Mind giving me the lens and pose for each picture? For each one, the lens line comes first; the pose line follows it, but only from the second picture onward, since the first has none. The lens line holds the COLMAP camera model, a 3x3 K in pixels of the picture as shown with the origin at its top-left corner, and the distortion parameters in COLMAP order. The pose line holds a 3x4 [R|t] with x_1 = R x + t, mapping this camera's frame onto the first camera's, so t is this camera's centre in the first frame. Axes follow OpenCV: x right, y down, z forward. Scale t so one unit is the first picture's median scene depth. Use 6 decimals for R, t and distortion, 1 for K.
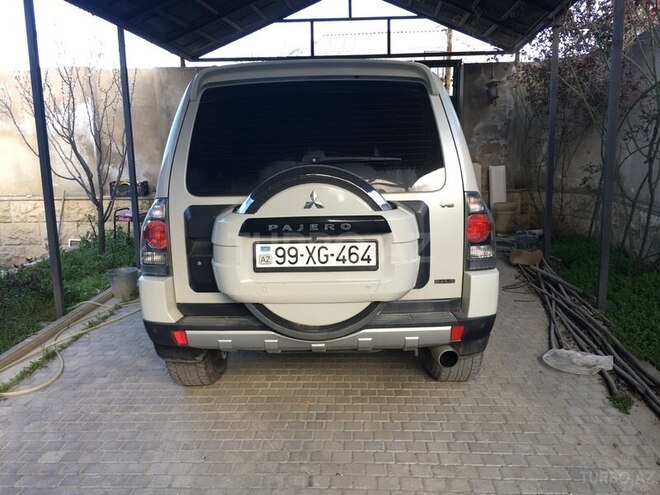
lens RADIAL K [[583.8, 0, 330.0], [0, 583.8, 247.5], [0, 0, 1]] dist [0.012120, 0.000213]
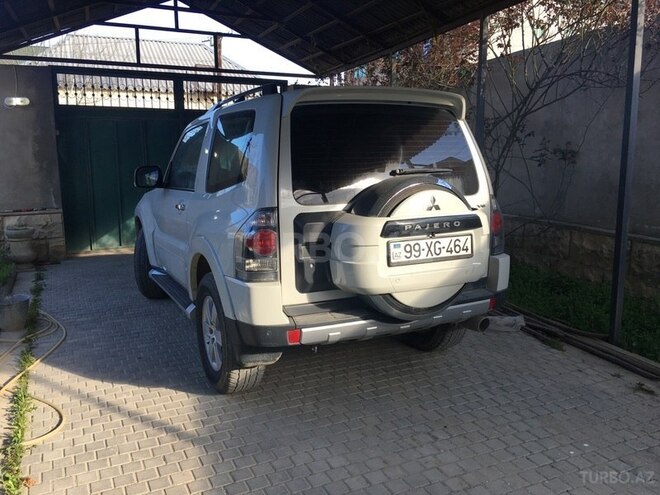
lens RADIAL K [[567.7, 0, 353.6], [0, 567.7, 253.0], [0, 0, 1]] dist [0.037614, -0.000049]
pose [[0.878632, -0.069083, 0.472476, -0.730866], [0.072935, 0.997285, 0.010185, -0.002225], [-0.471897, 0.025511, 0.881285, 0.029096]]
